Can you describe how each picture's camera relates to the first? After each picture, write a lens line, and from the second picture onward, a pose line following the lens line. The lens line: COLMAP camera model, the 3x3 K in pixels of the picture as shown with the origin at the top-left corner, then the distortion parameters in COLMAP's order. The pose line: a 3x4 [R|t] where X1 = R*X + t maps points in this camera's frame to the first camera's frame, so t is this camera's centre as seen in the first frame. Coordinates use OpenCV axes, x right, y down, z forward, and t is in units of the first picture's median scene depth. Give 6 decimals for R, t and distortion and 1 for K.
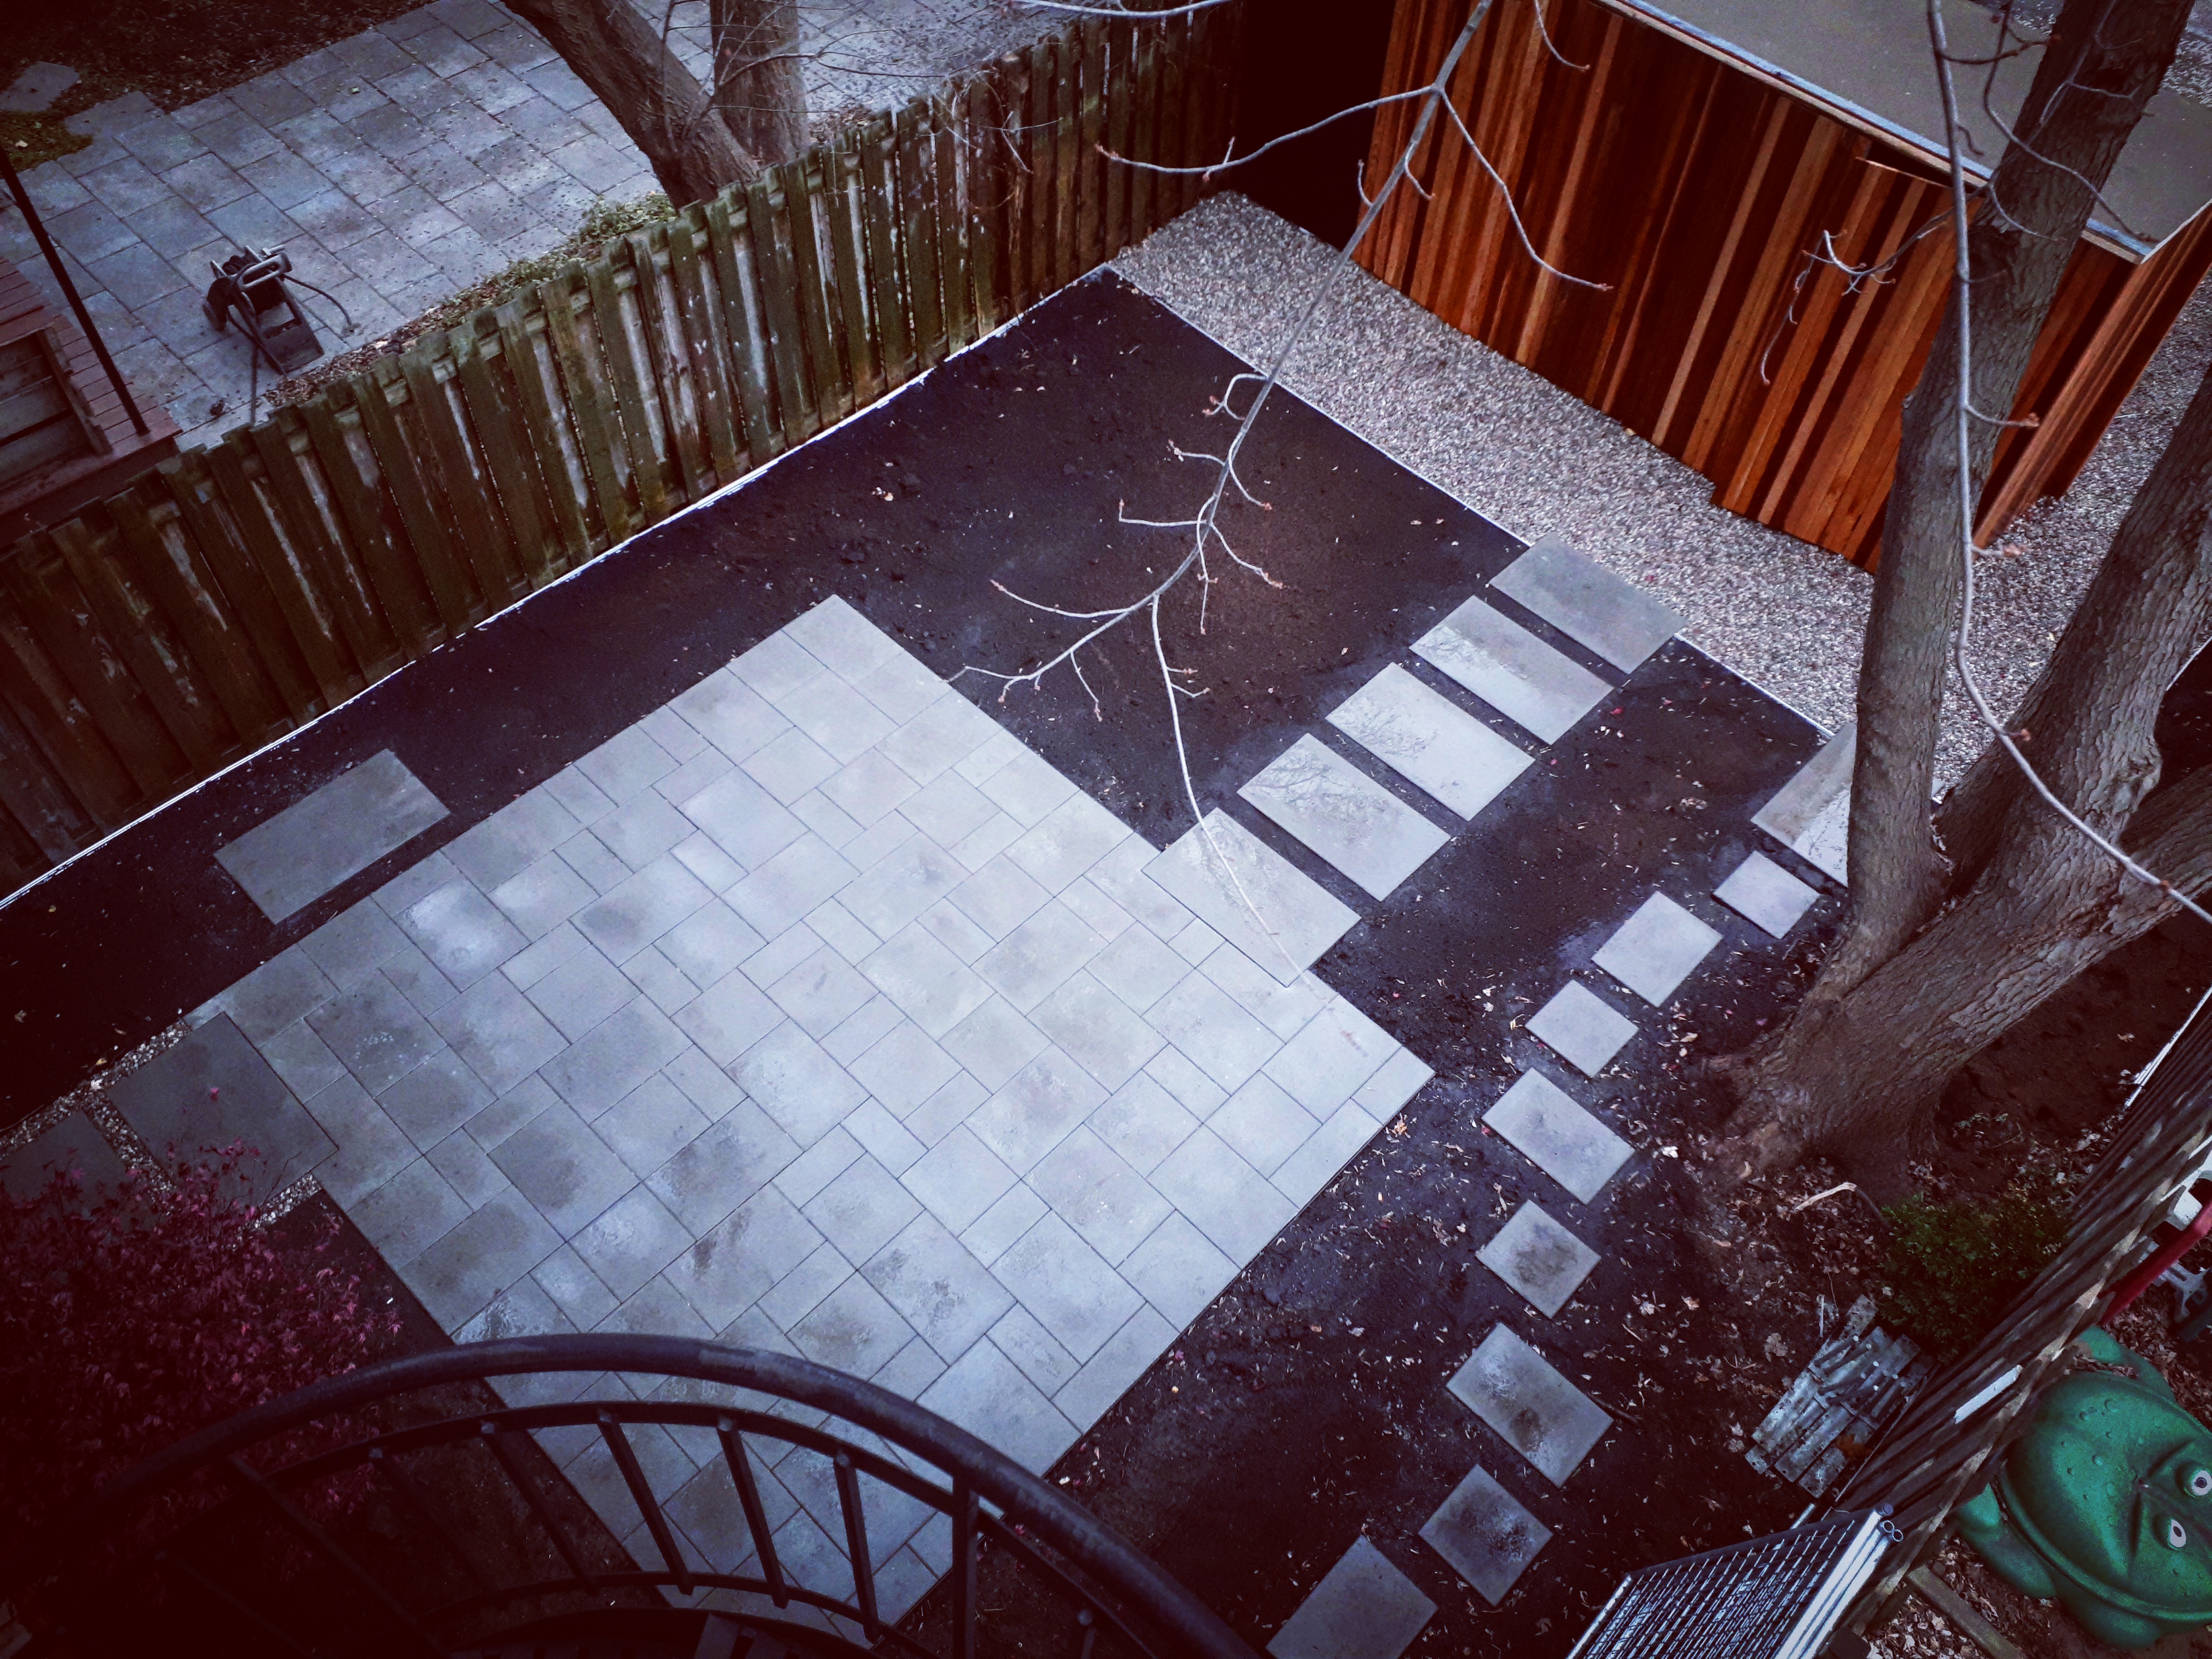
lens RADIAL K [[1748.5, 0, 1106.0], [0, 1748.5, 829.5], [0, 0, 1]] dist [-0.000627, 0.004822]
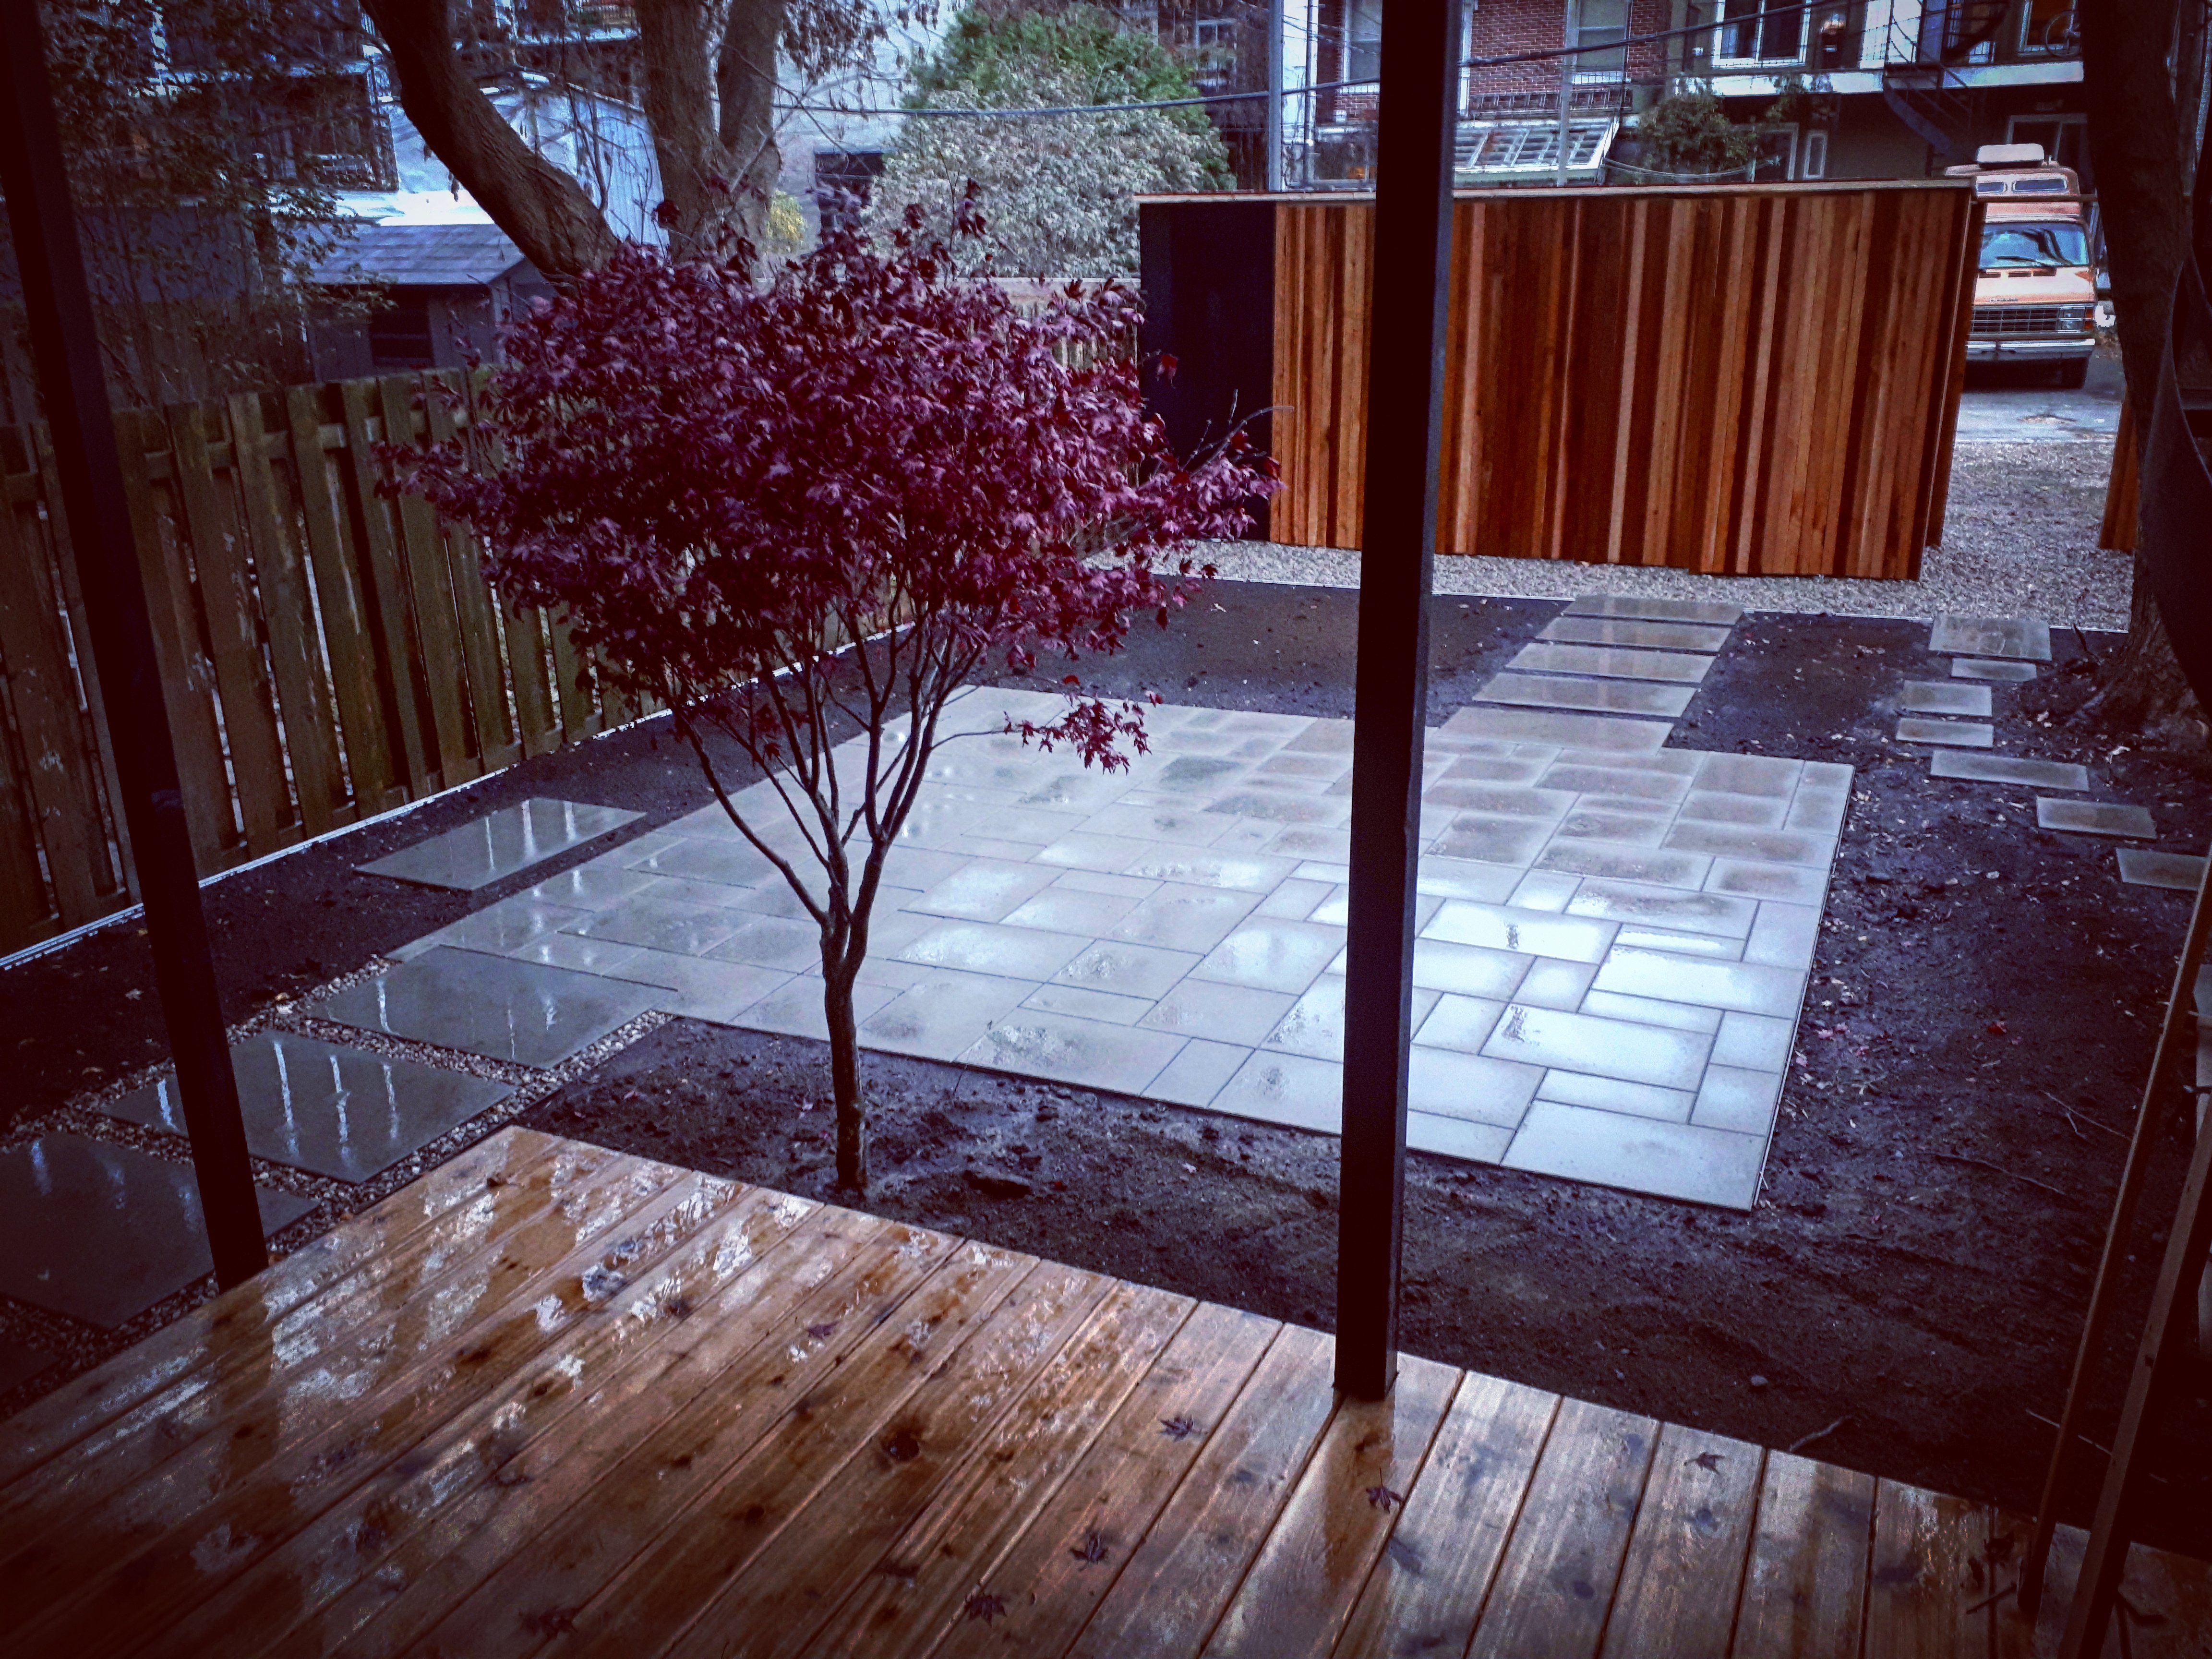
lens RADIAL K [[1757.1, 0, 1106.0], [0, 1757.1, 829.5], [0, 0, 1]] dist [0.000148, -0.003361]
pose [[0.941257, -0.158215, 0.298334, -0.372886], [0.299890, 0.797782, -0.523078, 0.431118], [-0.155247, 0.581818, 0.798365, 0.289065]]
